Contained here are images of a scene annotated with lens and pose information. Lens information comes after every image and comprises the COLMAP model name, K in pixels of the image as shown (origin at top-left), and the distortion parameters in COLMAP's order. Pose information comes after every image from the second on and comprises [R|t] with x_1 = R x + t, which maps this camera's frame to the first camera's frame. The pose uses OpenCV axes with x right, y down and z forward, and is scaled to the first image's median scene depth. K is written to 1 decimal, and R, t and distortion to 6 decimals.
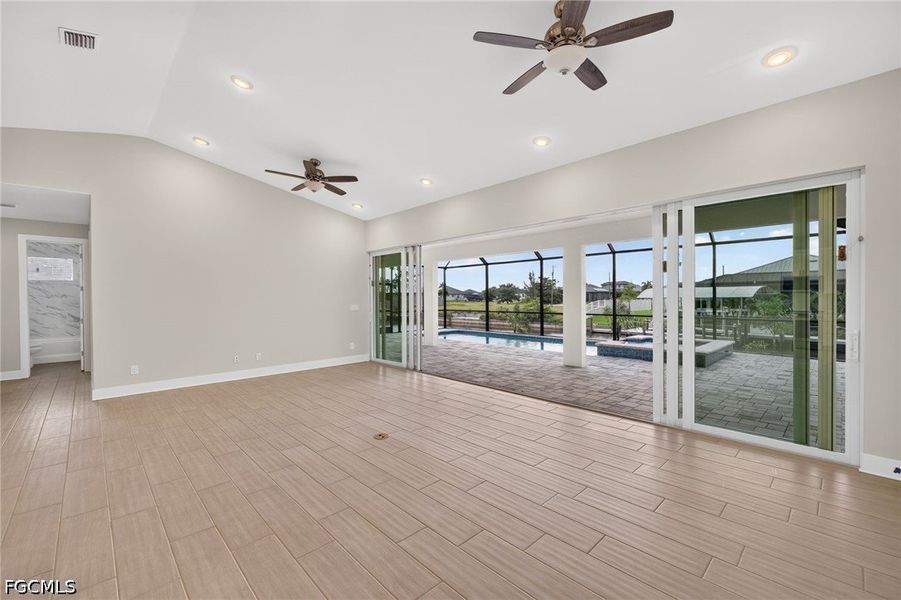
lens RADIAL K [[378.3, 0, 450.7], [0, 378.3, 301.6], [0, 0, 1]] dist [0.001053, -0.000029]
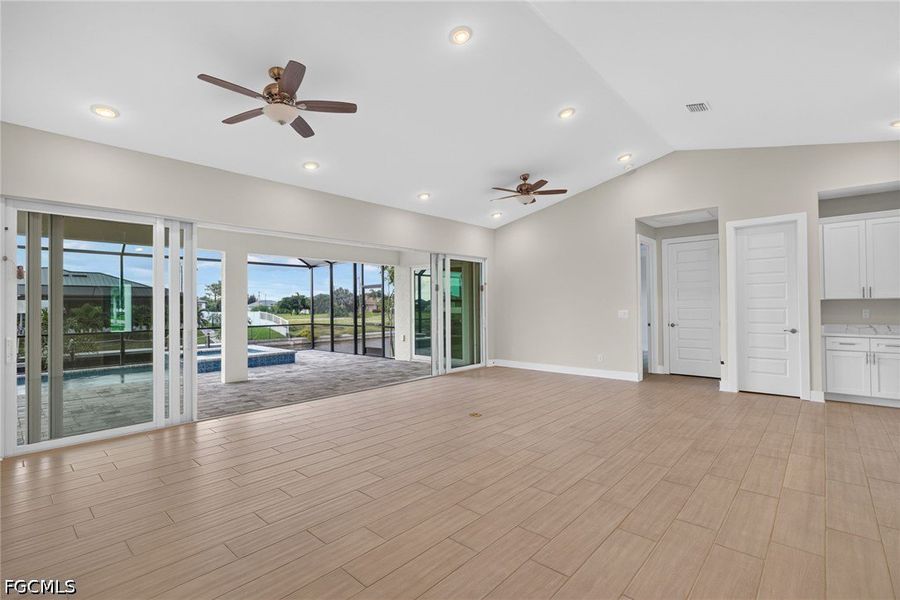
lens RADIAL K [[409.2, 0, 450.0], [0, 409.2, 300.0], [0, 0, 1]] dist [-0.000297, -0.000032]
pose [[-0.067418, 0.023668, 0.997444, -0.770957], [0.023510, 0.999479, -0.022127, 0.005963], [-0.997448, 0.021958, -0.067939, 0.594300]]
